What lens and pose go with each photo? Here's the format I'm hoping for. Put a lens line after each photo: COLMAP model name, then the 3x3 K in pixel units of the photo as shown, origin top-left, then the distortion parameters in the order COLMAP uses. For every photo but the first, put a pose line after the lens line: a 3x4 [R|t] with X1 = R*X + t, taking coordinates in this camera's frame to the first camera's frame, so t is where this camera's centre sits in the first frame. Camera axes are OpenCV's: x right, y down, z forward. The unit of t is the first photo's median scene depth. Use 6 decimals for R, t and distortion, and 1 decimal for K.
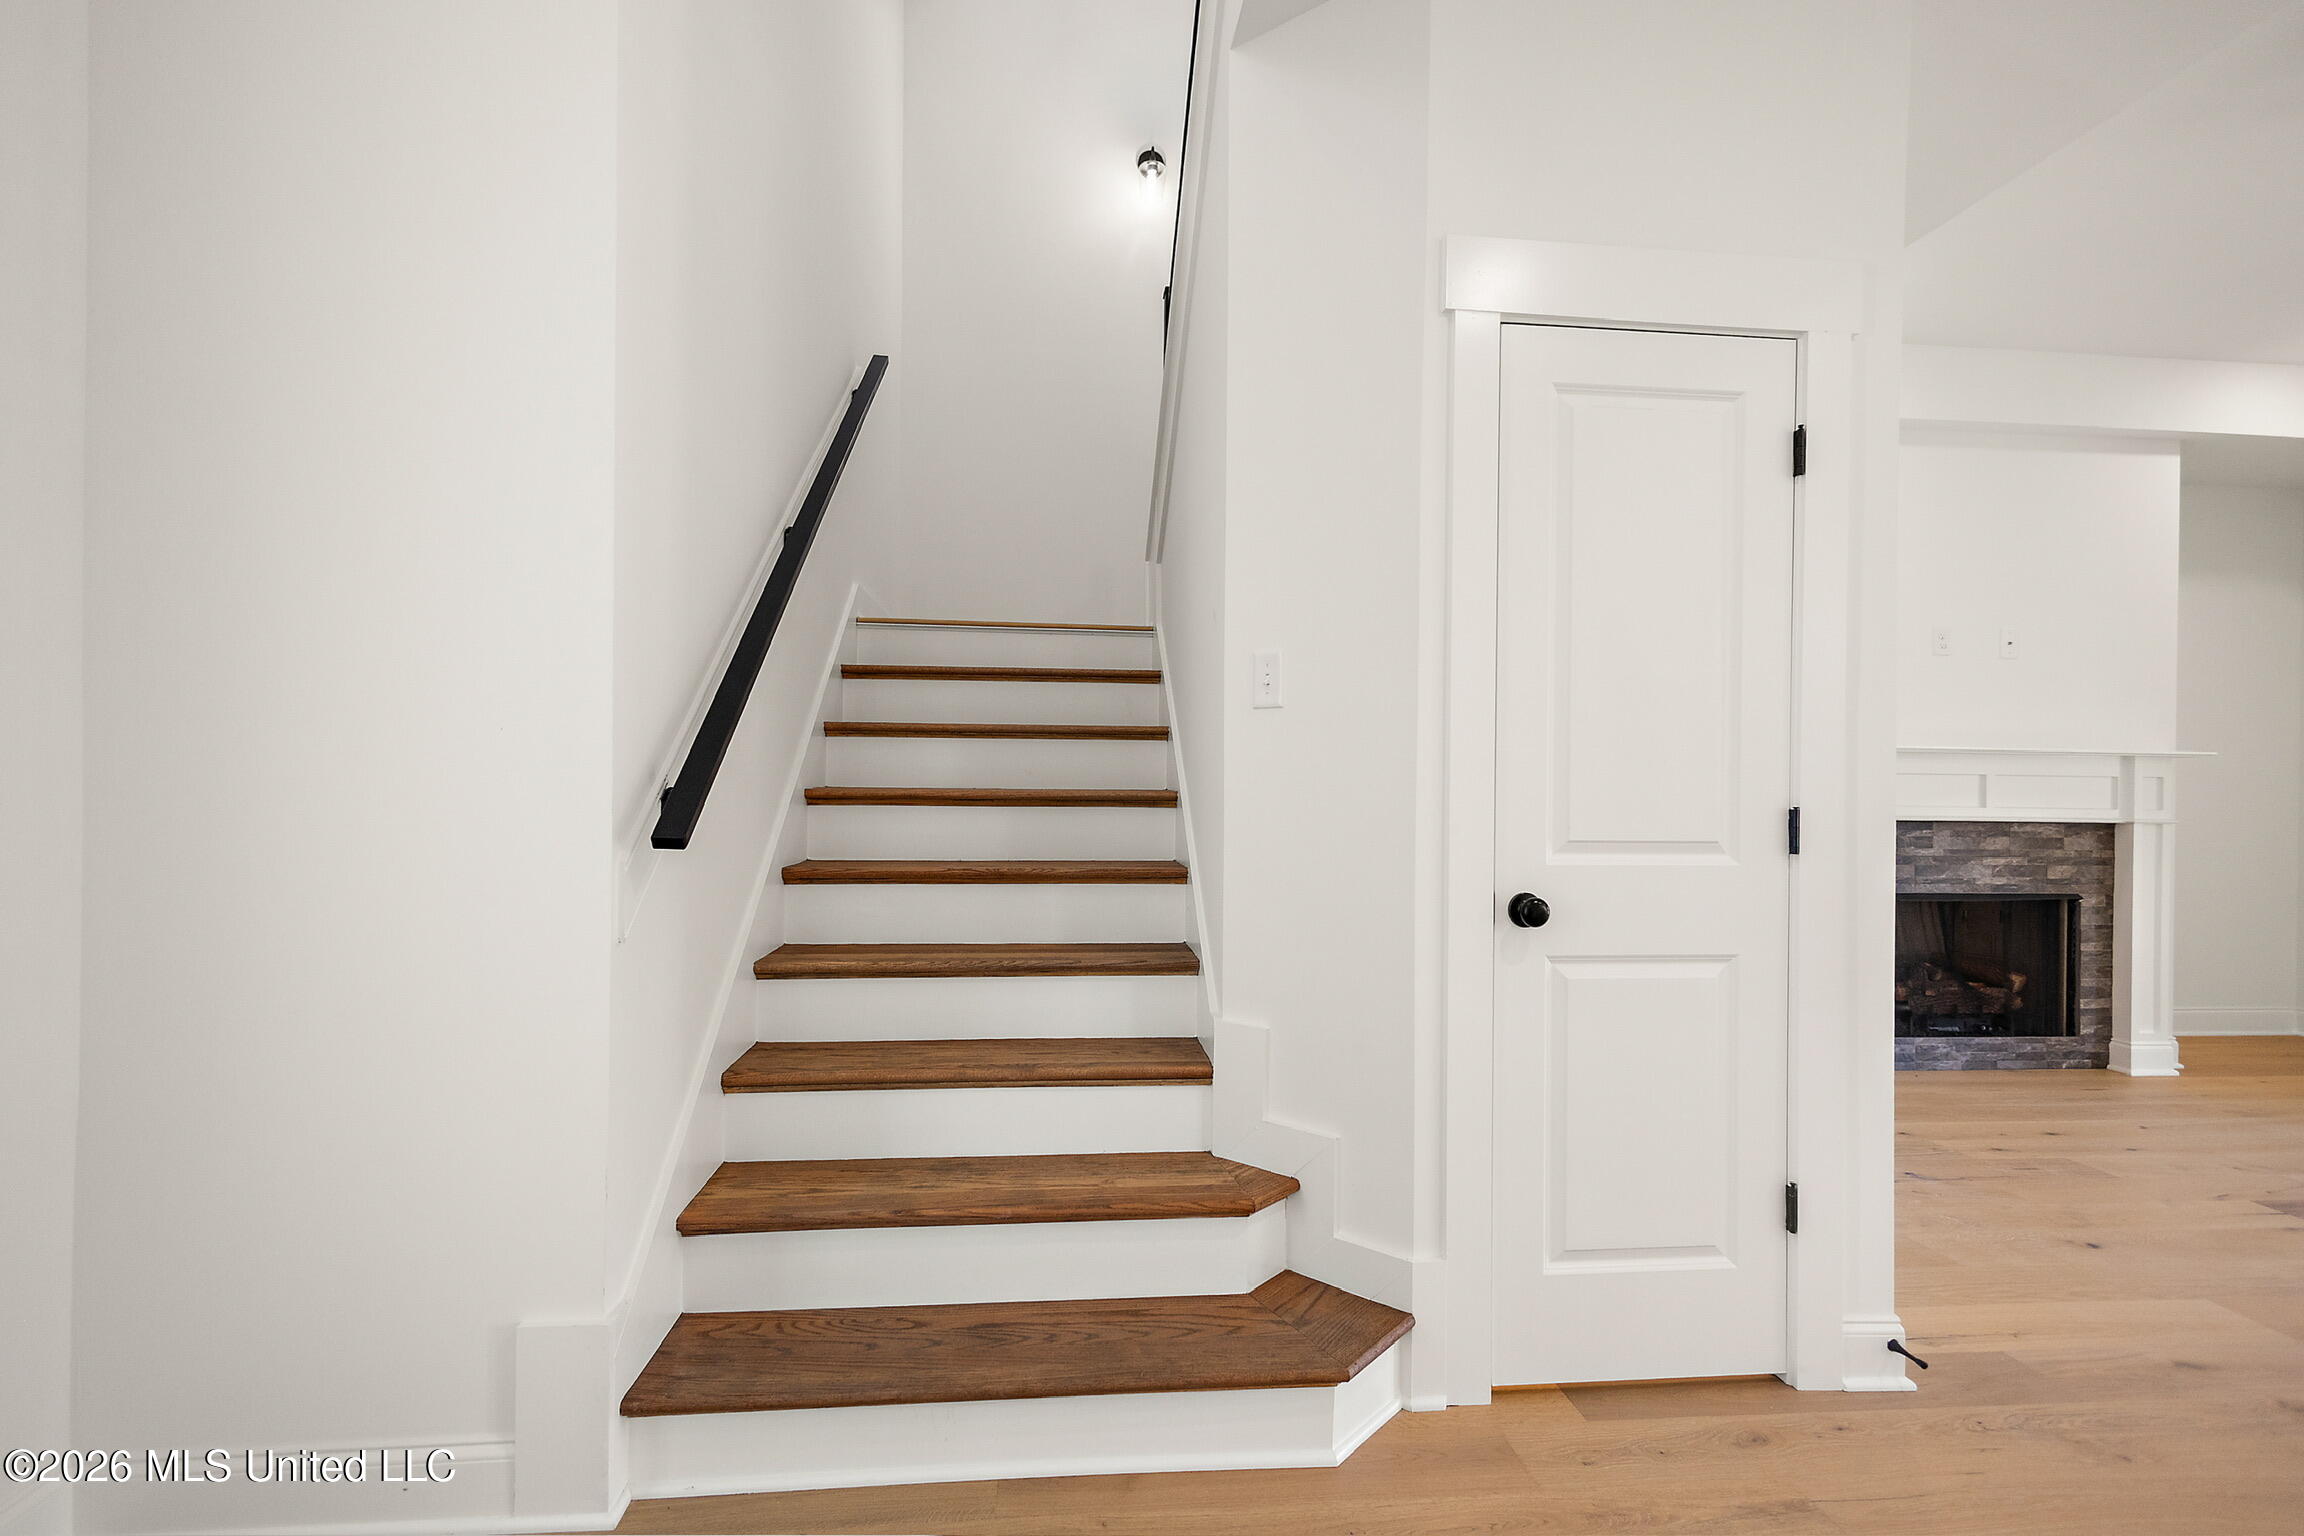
lens RADIAL K [[1077.4, 0, 1175.4], [0, 1077.4, 757.1], [0, 0, 1]] dist [0.012829, -0.002710]
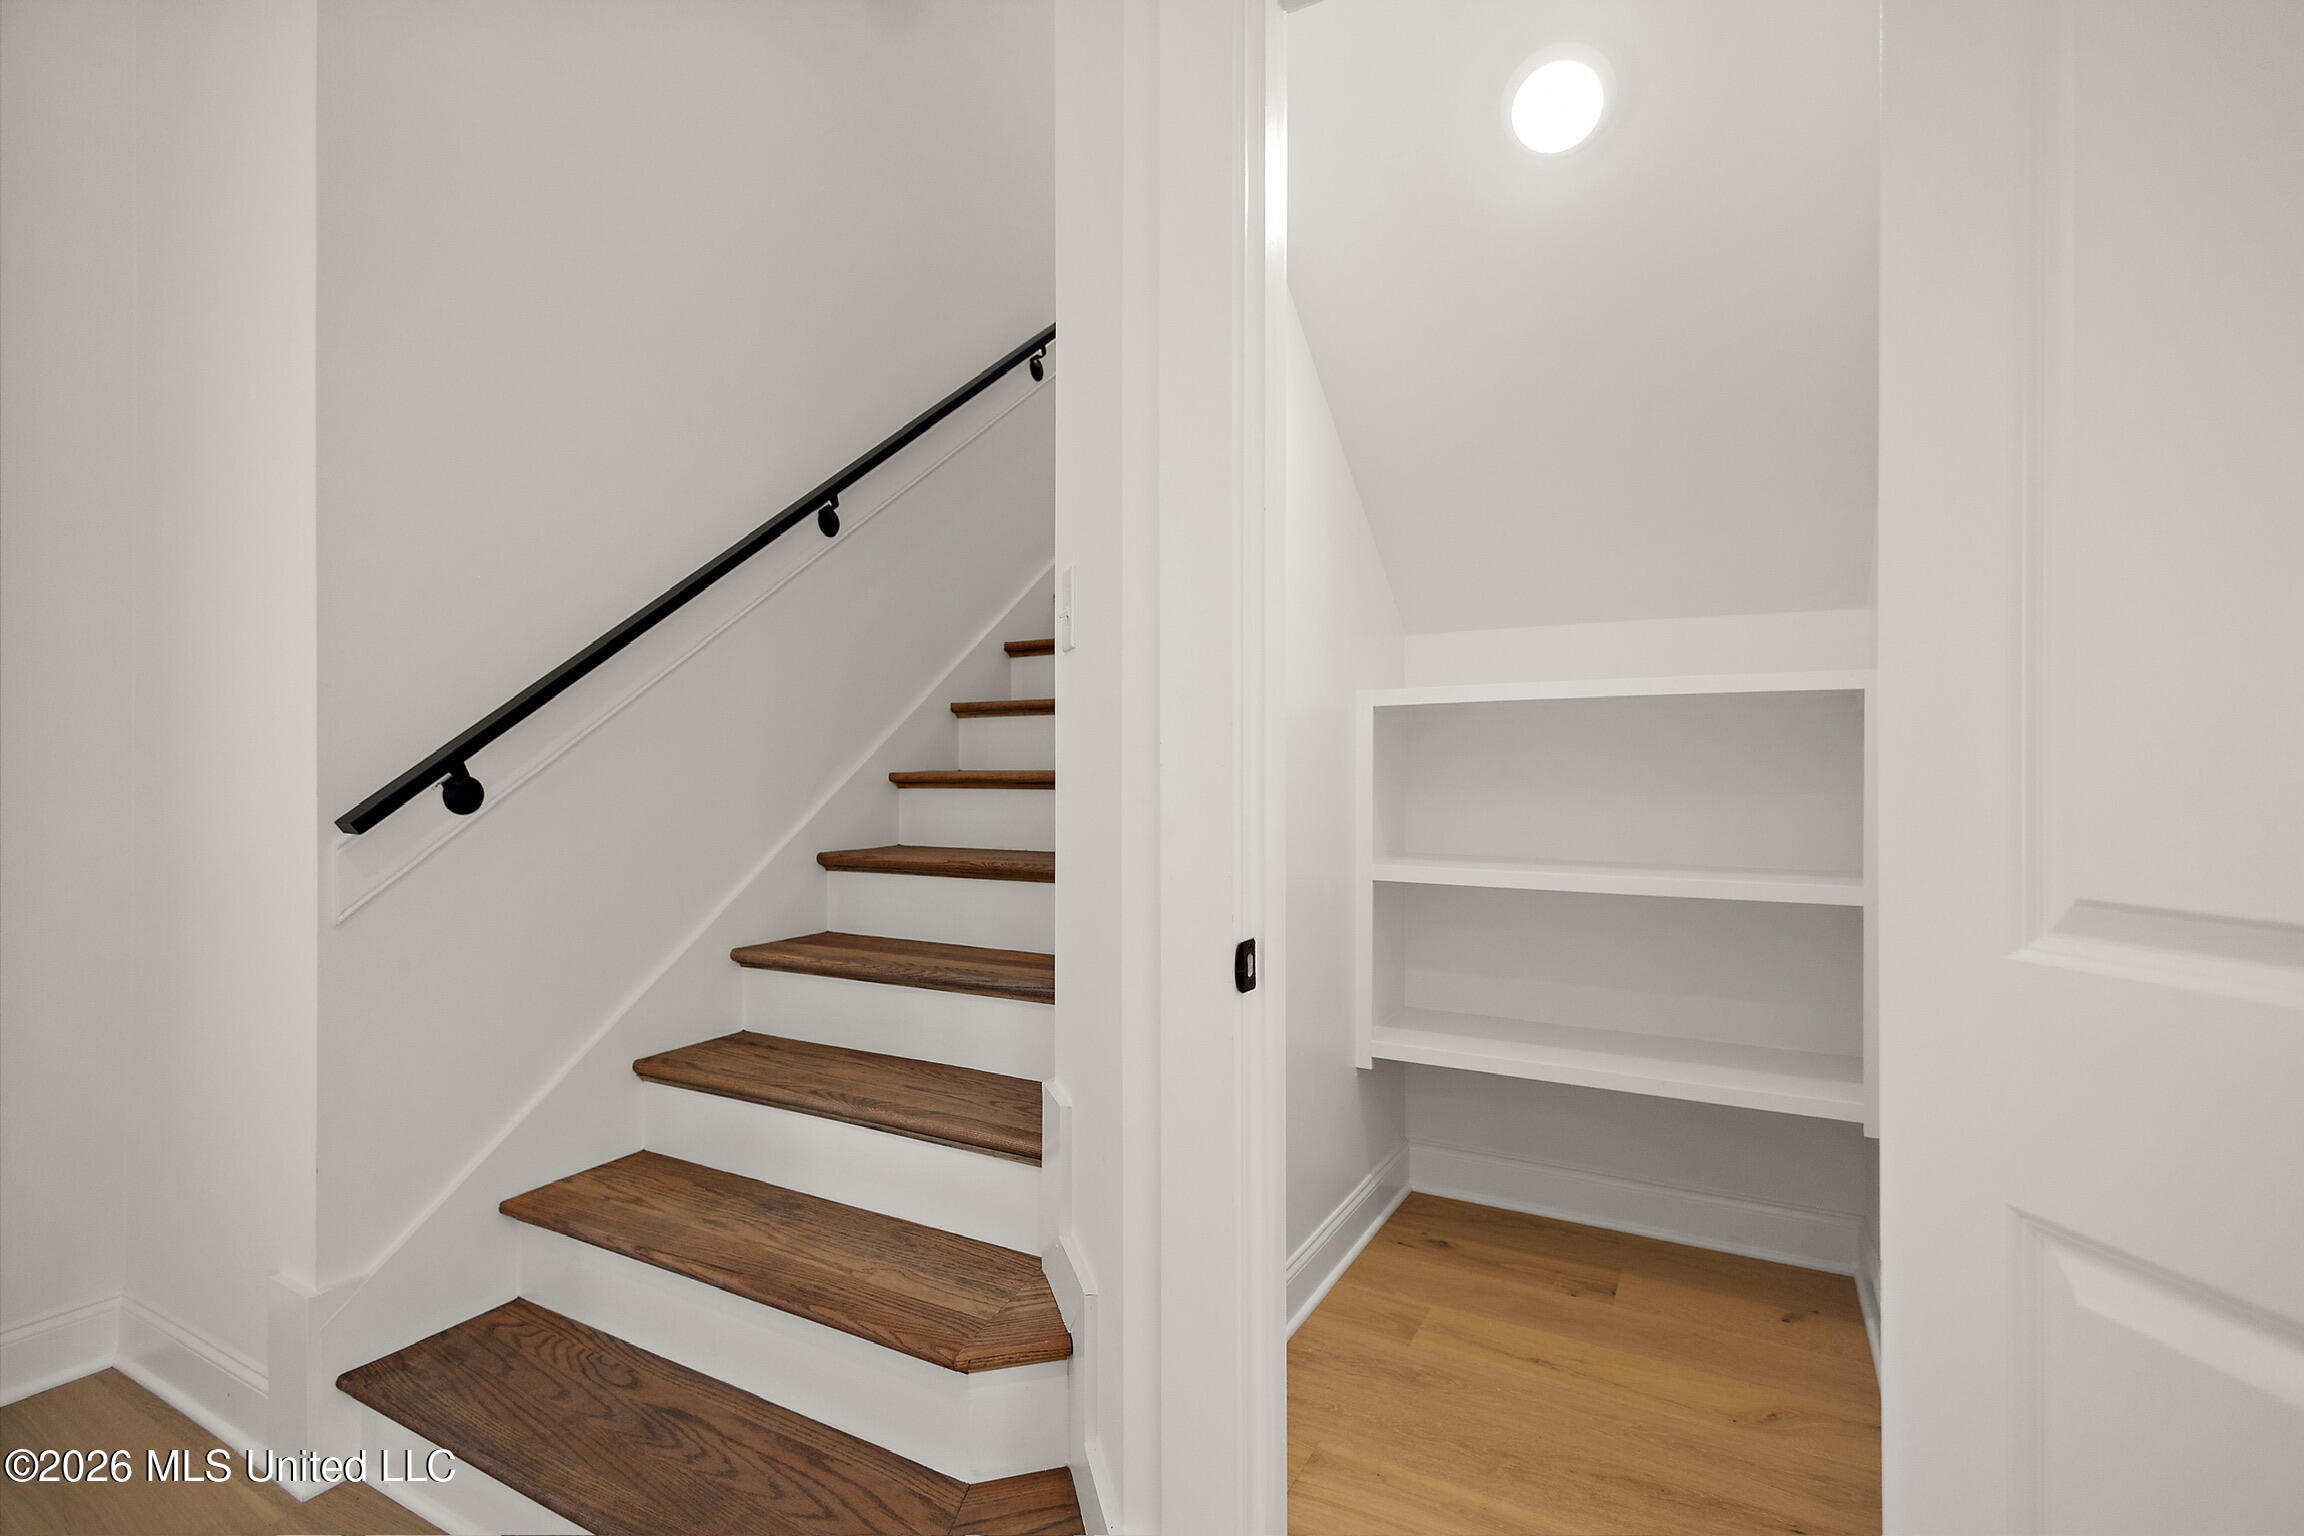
lens RADIAL K [[1077.4, 0, 1144.3], [0, 1077.4, 789.4], [0, 0, 1]] dist [0.012829, -0.002710]
pose [[0.824541, -0.006631, -0.565763, 0.514054], [0.017699, 0.999744, 0.014077, 0.049001], [0.565525, -0.021620, 0.824447, 0.482010]]
